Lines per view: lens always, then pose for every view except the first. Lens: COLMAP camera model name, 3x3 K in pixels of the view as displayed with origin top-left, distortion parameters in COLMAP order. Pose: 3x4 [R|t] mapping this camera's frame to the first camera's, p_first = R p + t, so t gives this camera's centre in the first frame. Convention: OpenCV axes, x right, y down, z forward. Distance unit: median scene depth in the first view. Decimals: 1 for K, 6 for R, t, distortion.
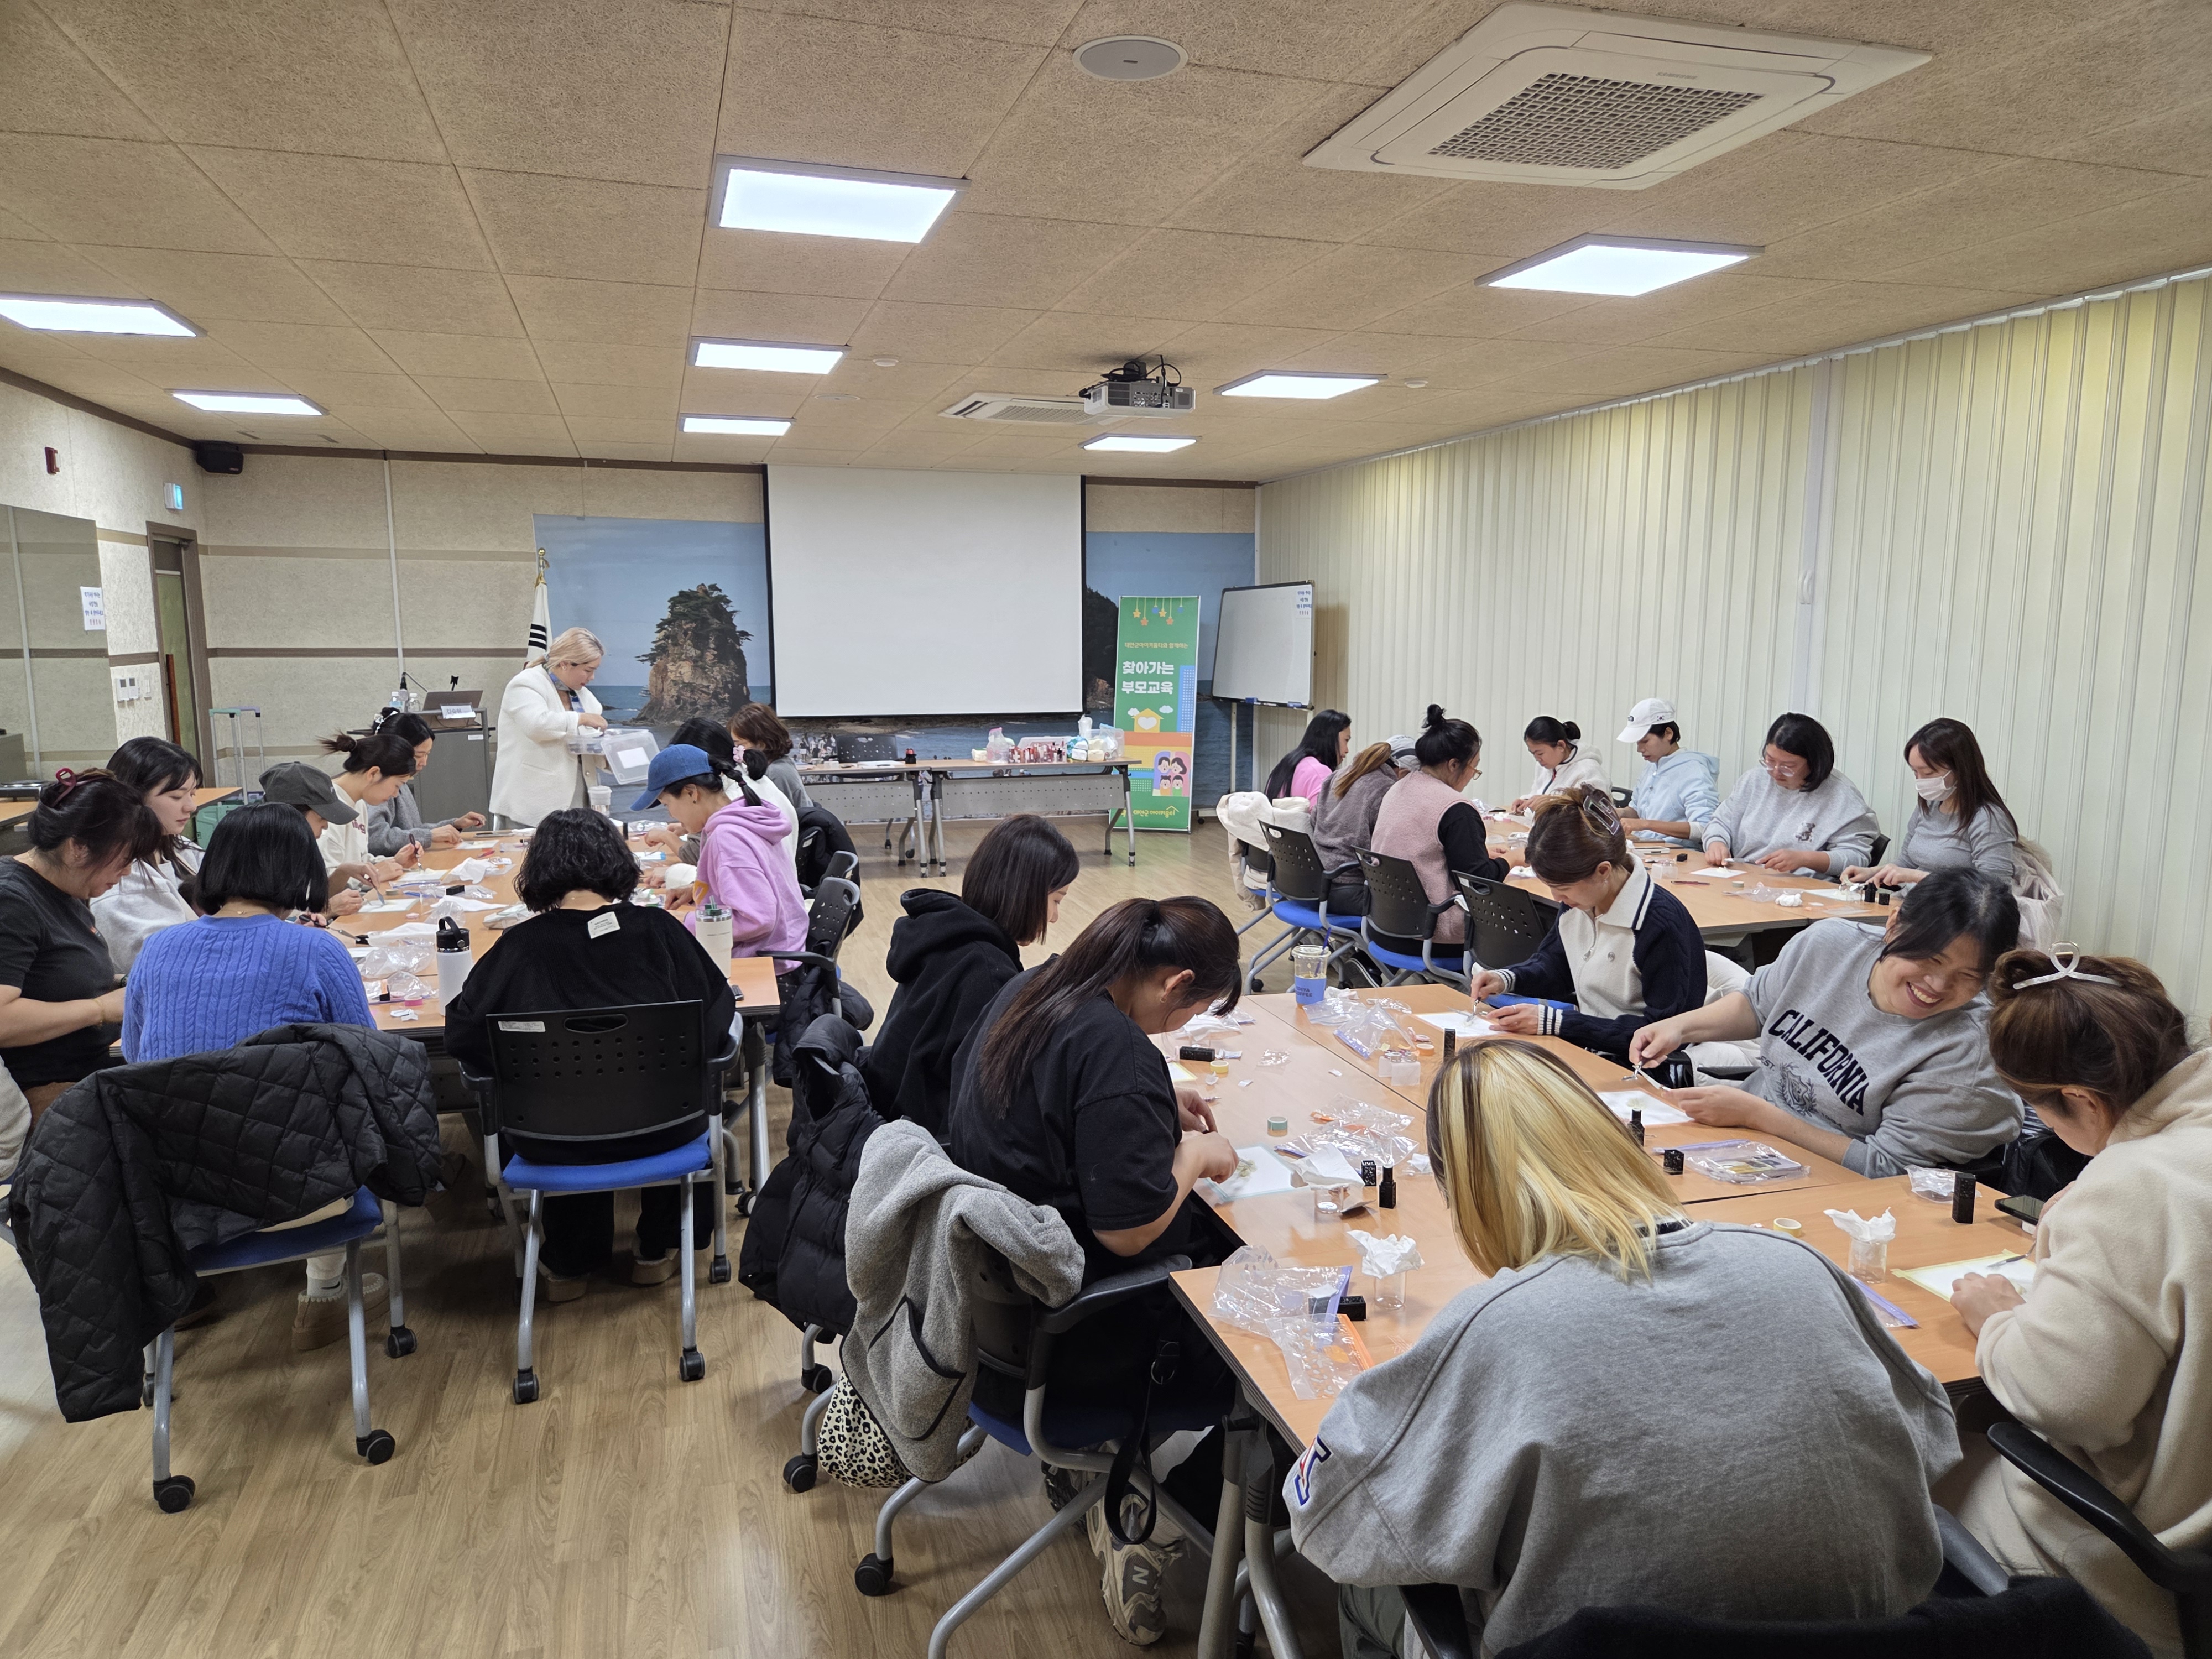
lens RADIAL K [[1425.8, 0, 1106.0], [0, 1425.8, 829.5], [0, 0, 1]] dist [0.072043, -0.058585]
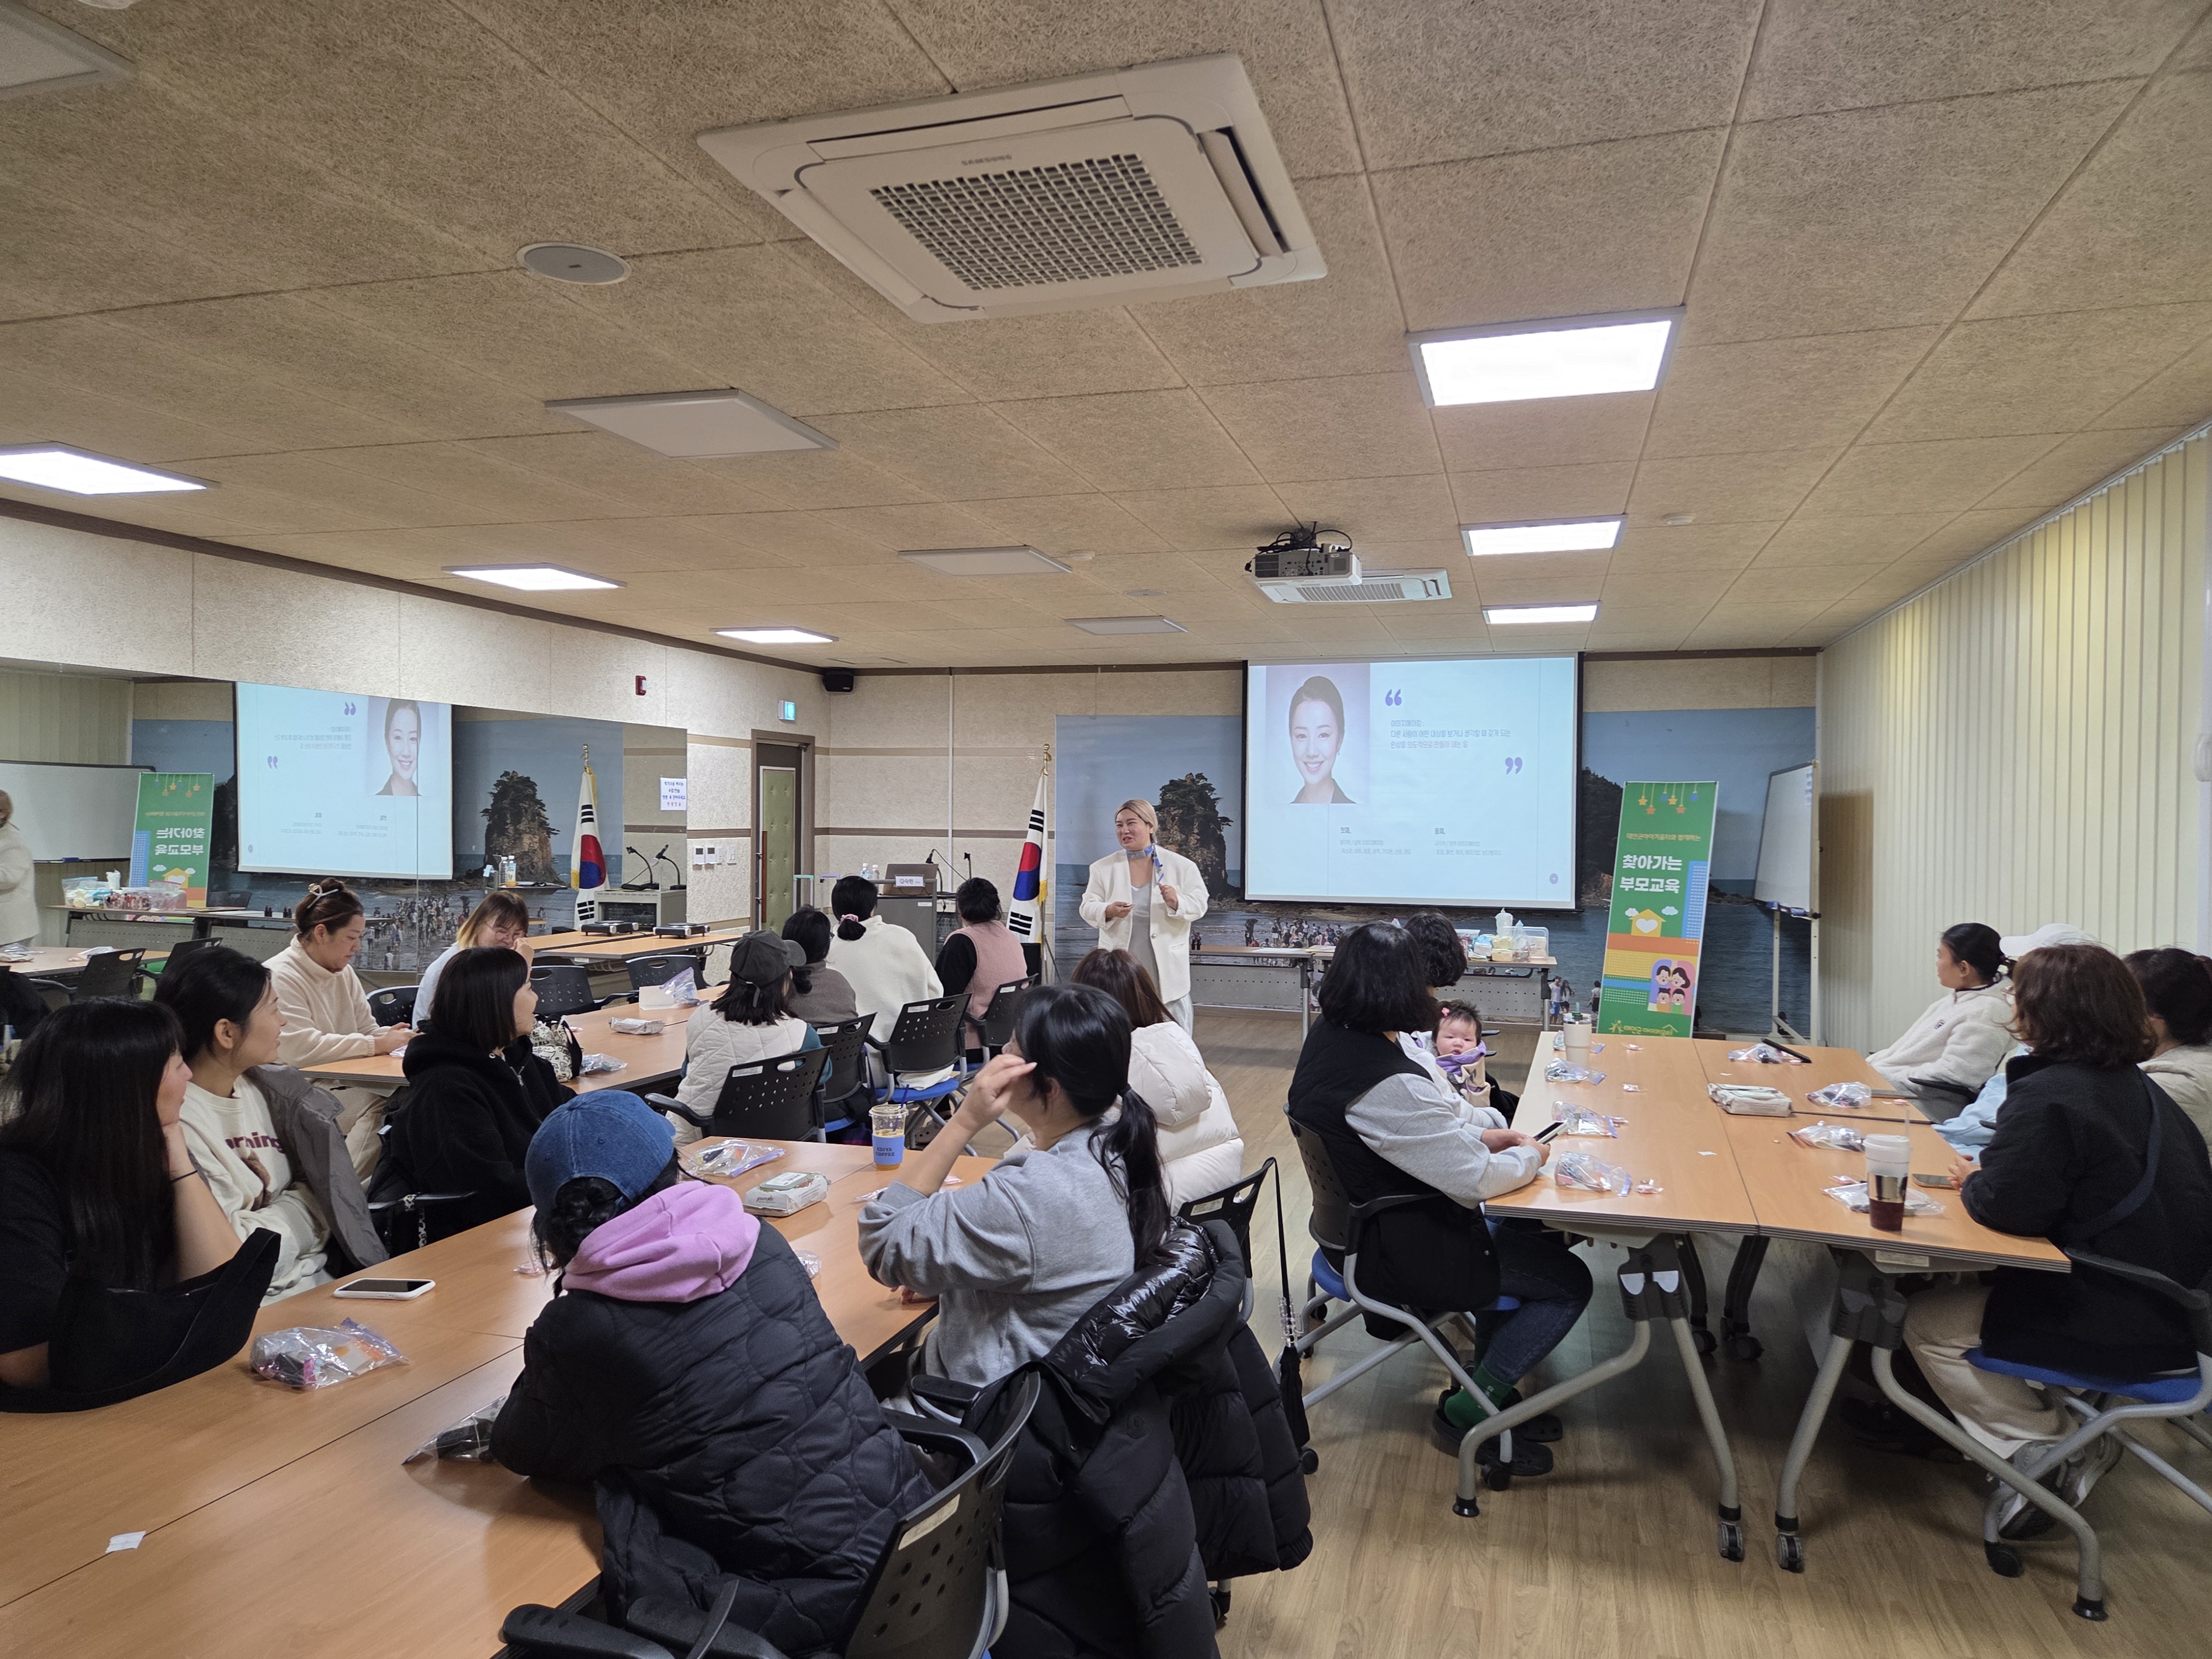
lens RADIAL K [[1425.8, 0, 1106.0], [0, 1425.8, 829.5], [0, 0, 1]] dist [0.072043, -0.058585]
pose [[0.836202, 0.012719, -0.548274, 0.246975], [-0.088096, 0.989864, -0.111397, -0.006649], [0.541300, 0.141451, 0.828846, 0.097089]]
